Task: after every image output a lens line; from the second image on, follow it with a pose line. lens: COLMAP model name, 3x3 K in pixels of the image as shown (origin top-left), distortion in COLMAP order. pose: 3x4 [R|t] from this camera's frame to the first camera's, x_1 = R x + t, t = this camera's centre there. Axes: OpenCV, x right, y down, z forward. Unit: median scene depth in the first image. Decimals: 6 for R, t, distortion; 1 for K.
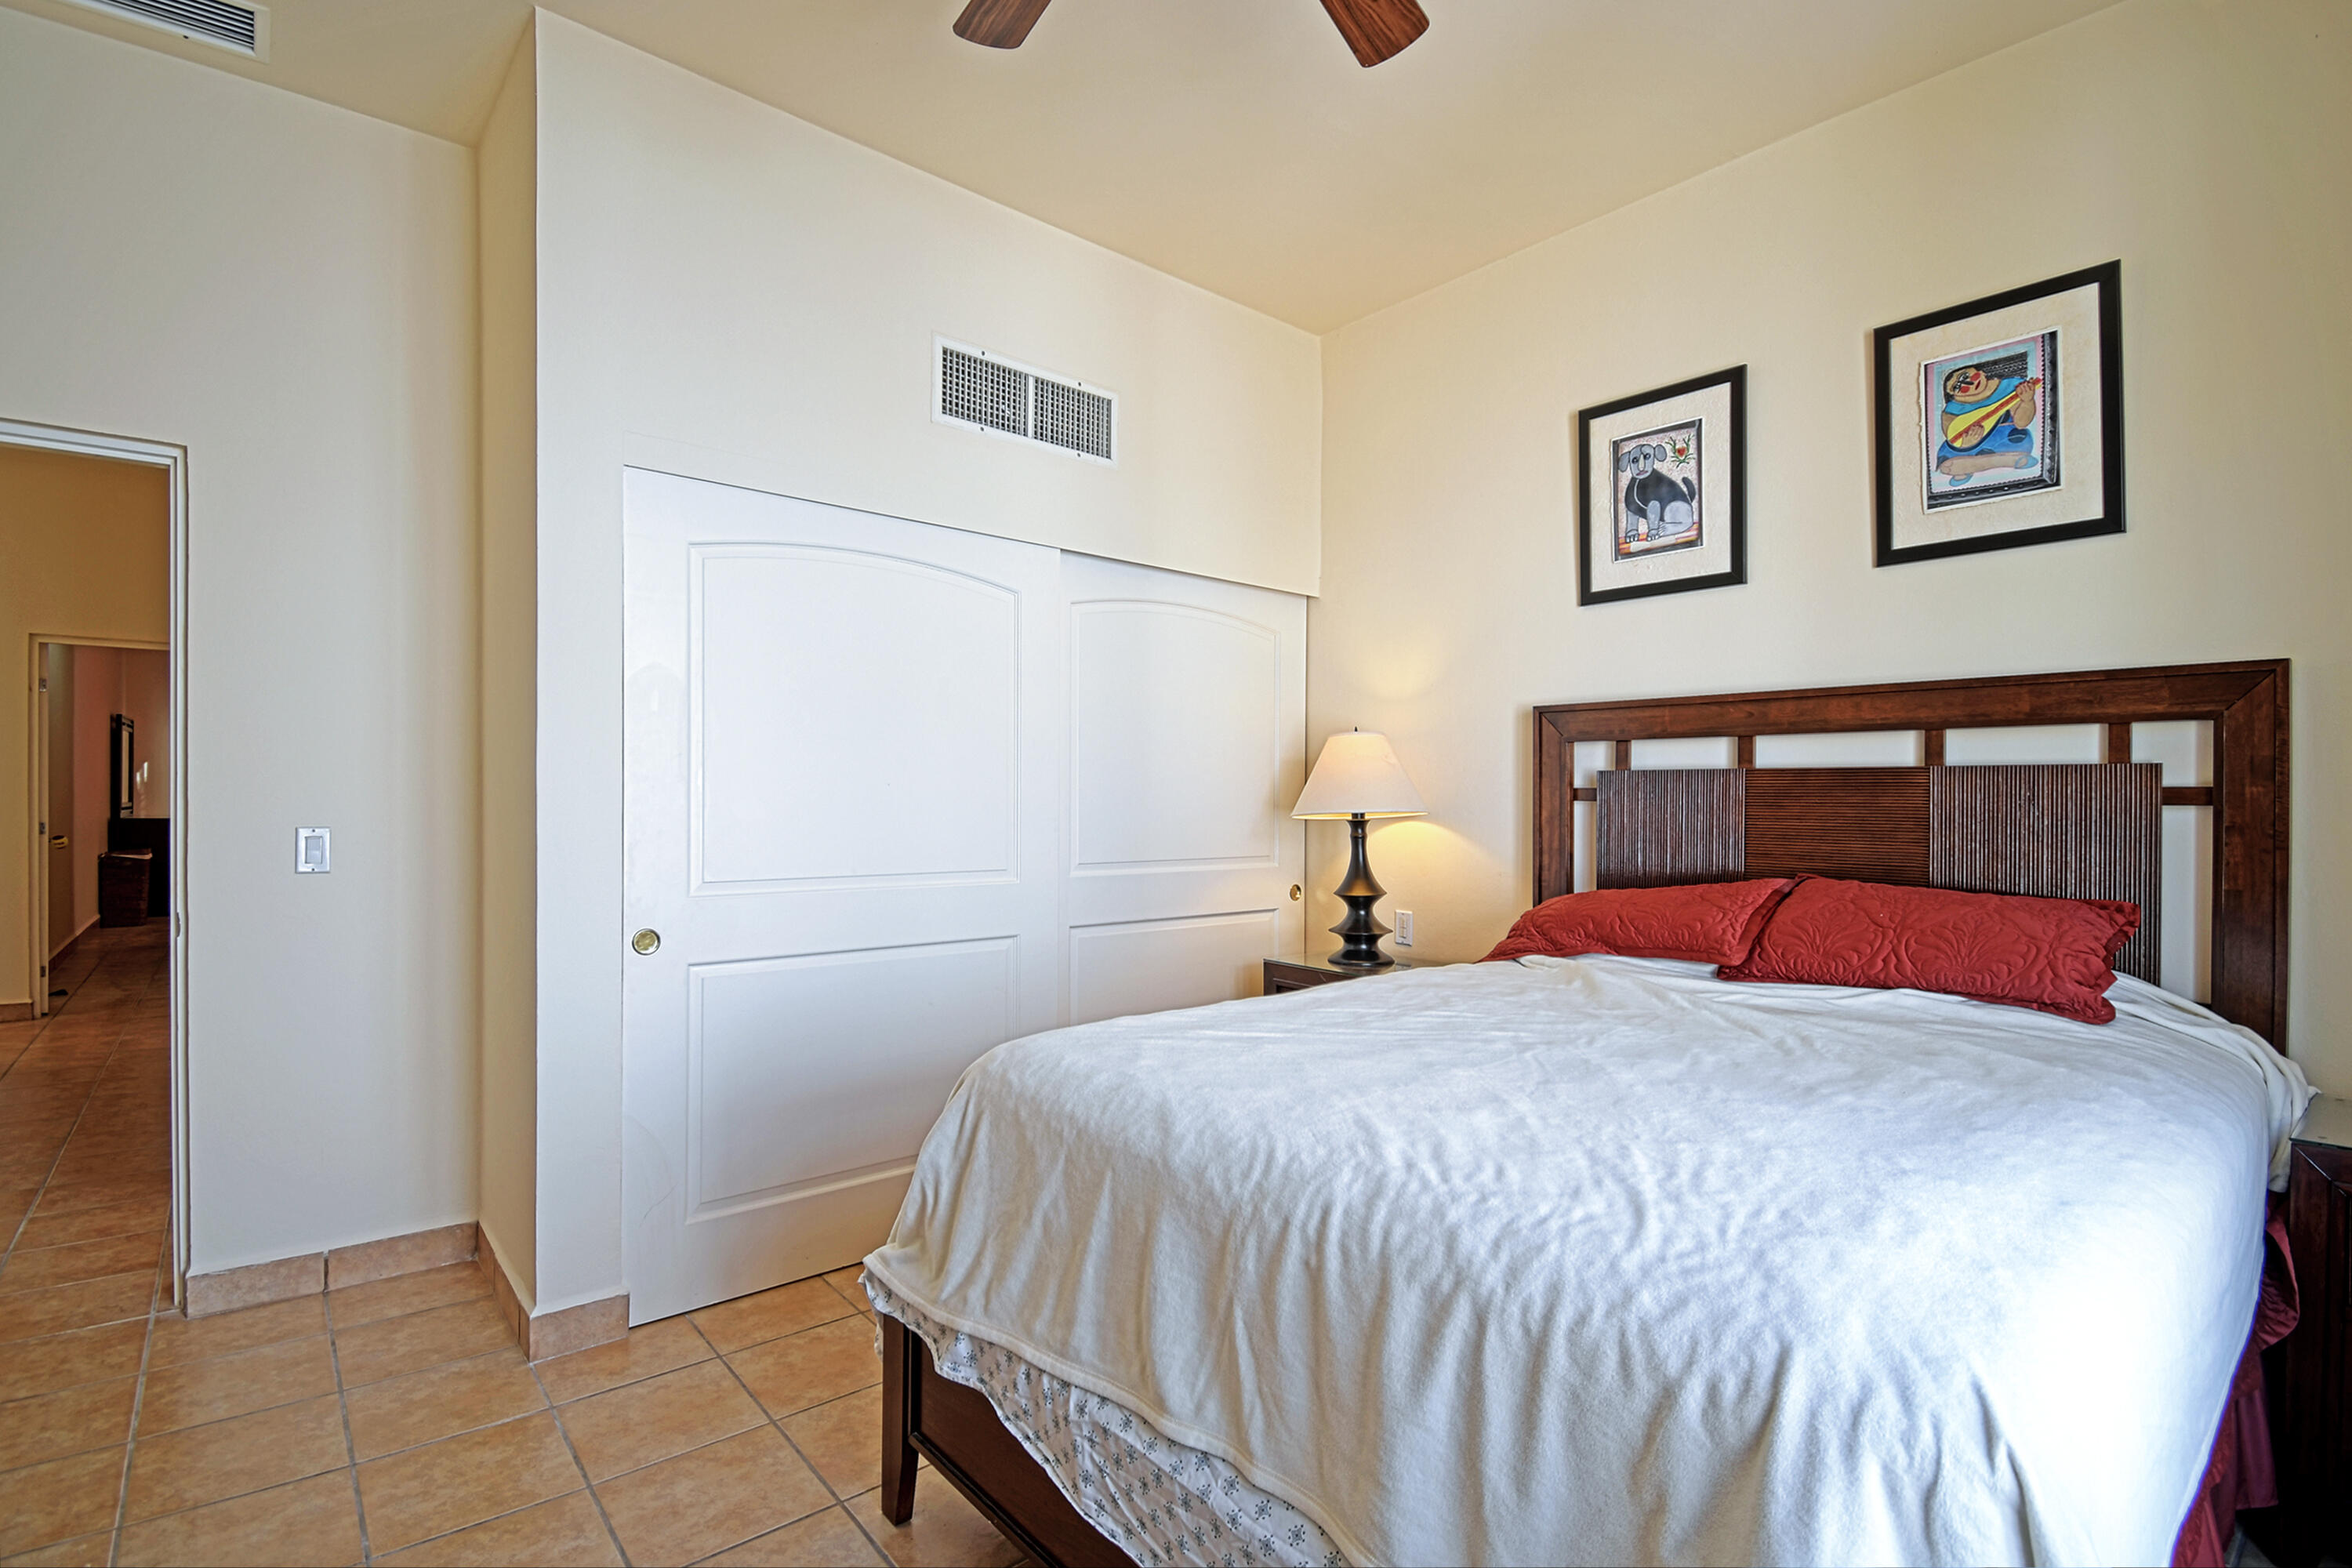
lens RADIAL K [[1072.8, 0, 1132.8], [0, 1072.8, 790.4], [0, 0, 1]] dist [0.026654, -0.027343]
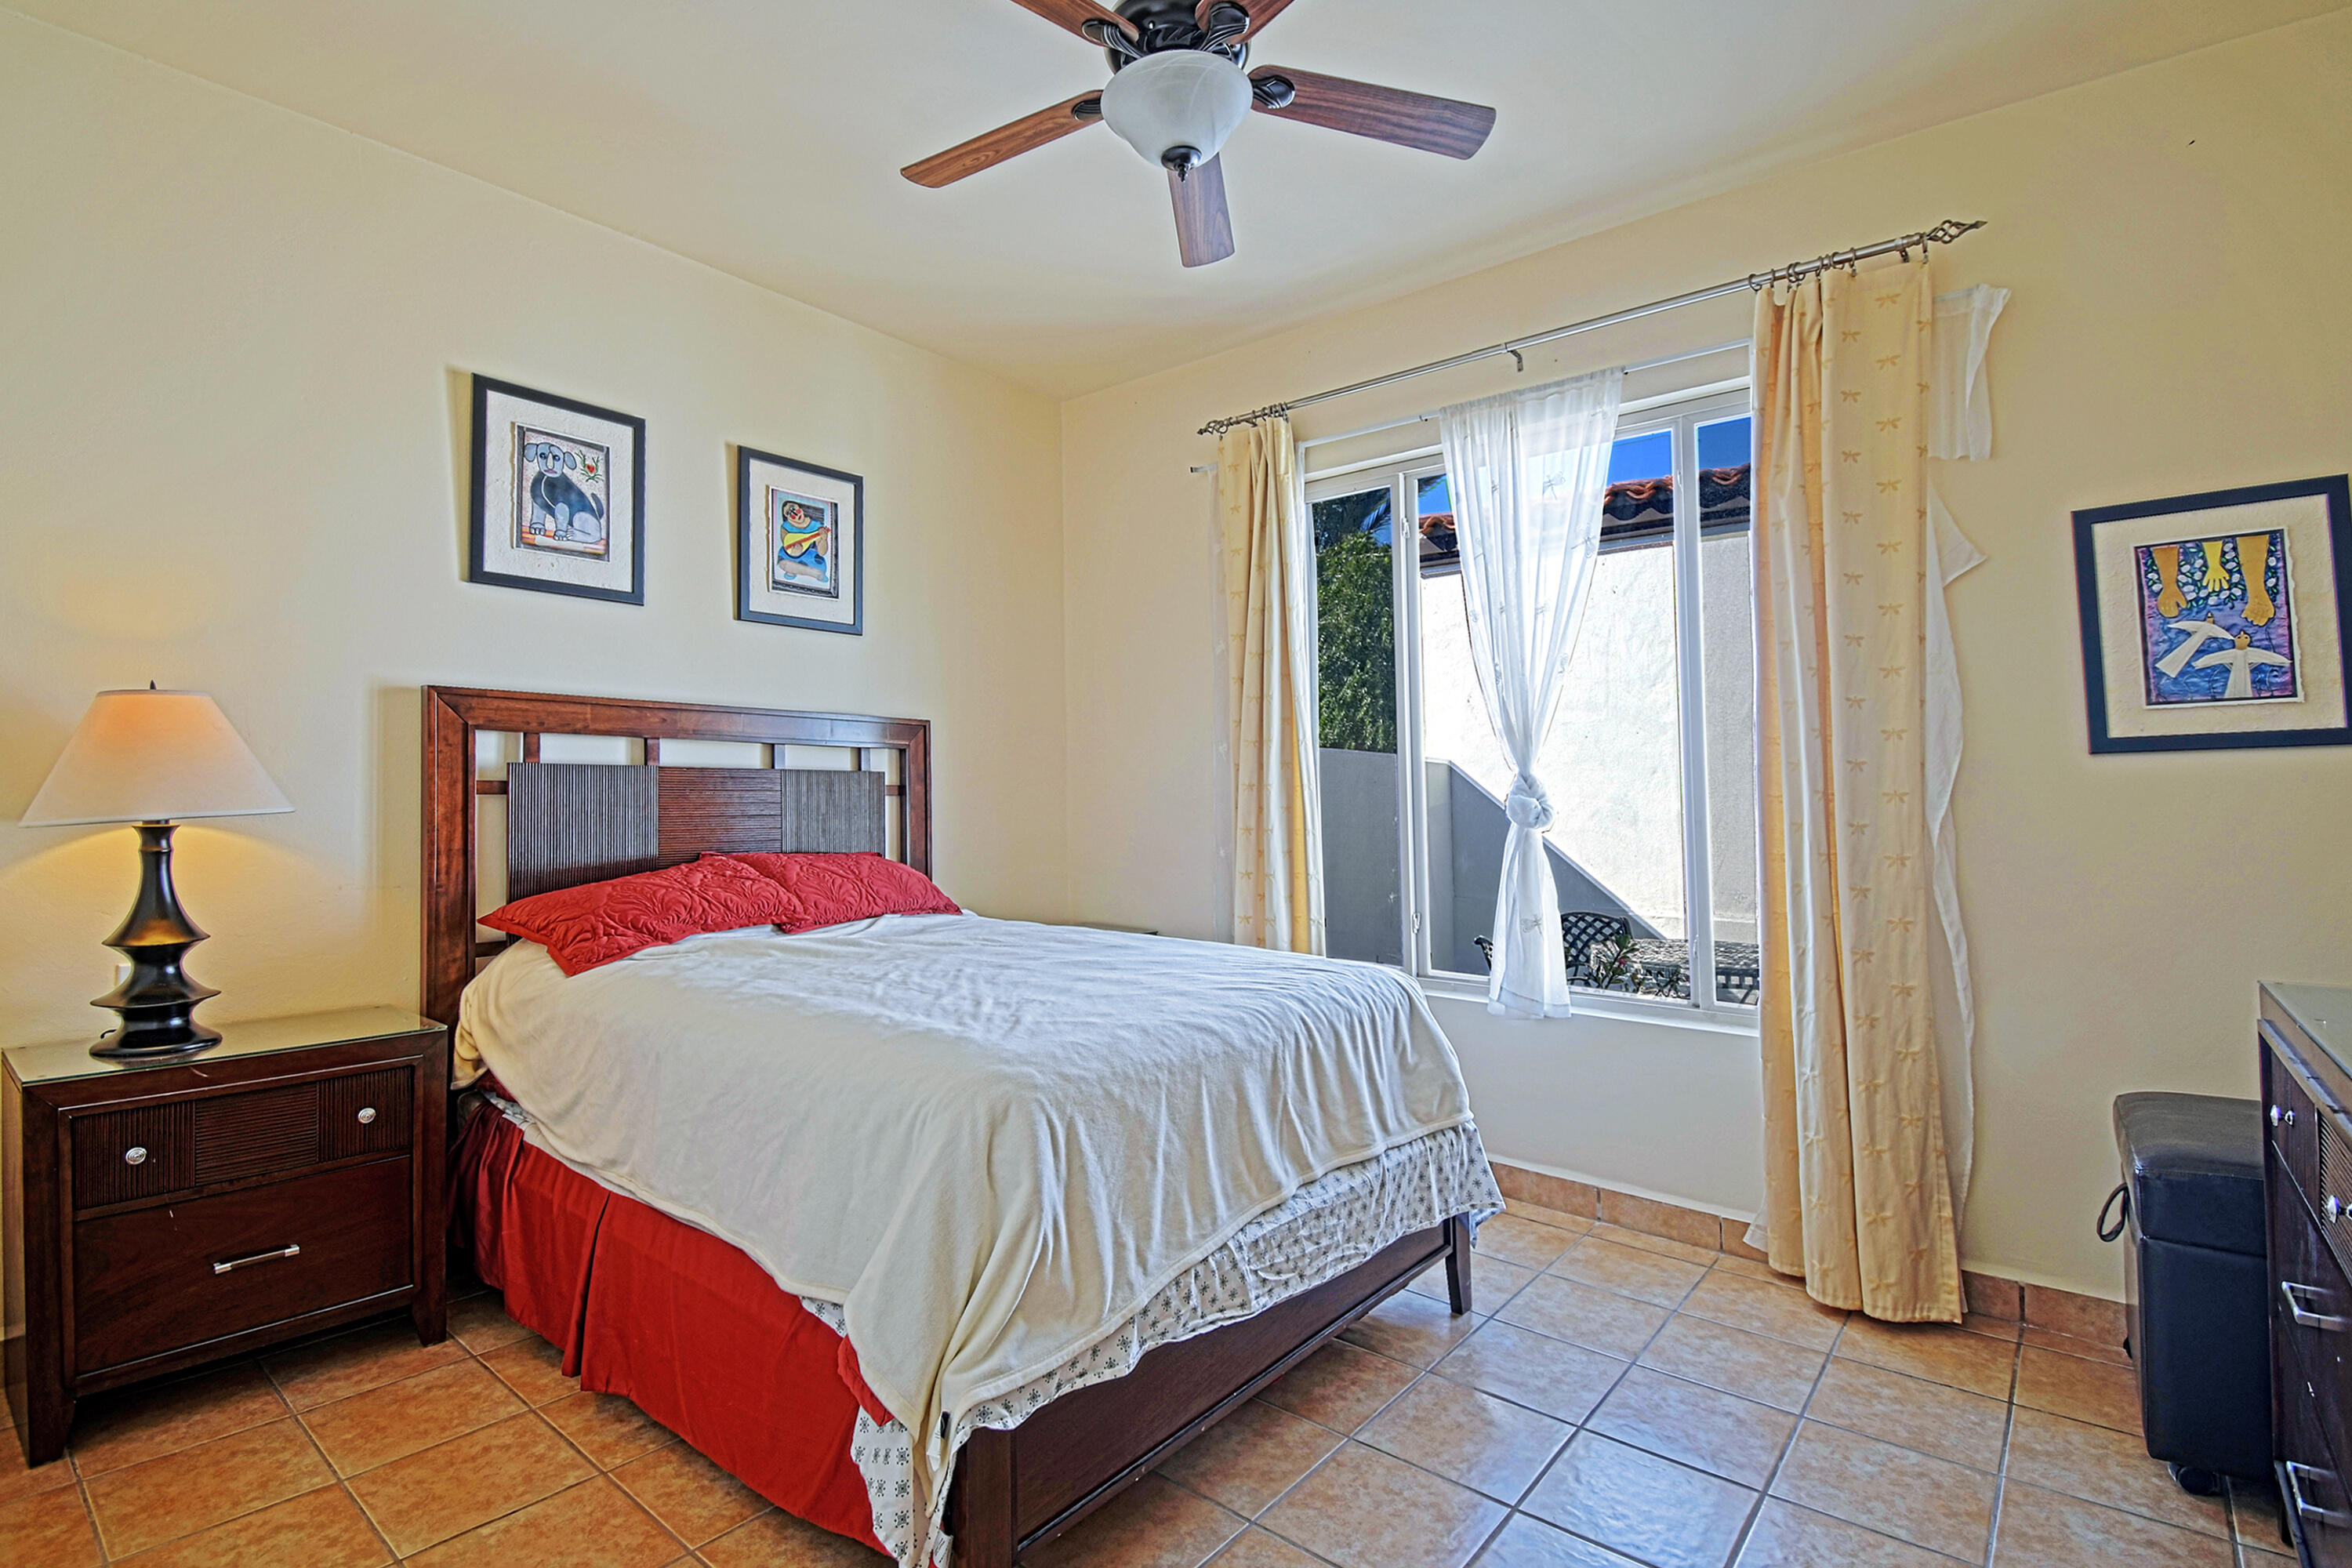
lens RADIAL K [[1090.1, 0, 1176.3], [0, 1090.1, 722.7], [0, 0, 1]] dist [0.013515, 0.000183]
pose [[-0.187850, 0.059057, 0.980421, -0.662184], [-0.009418, 0.998037, -0.061923, 0.001007], [-0.982153, -0.020866, -0.186925, 0.630229]]
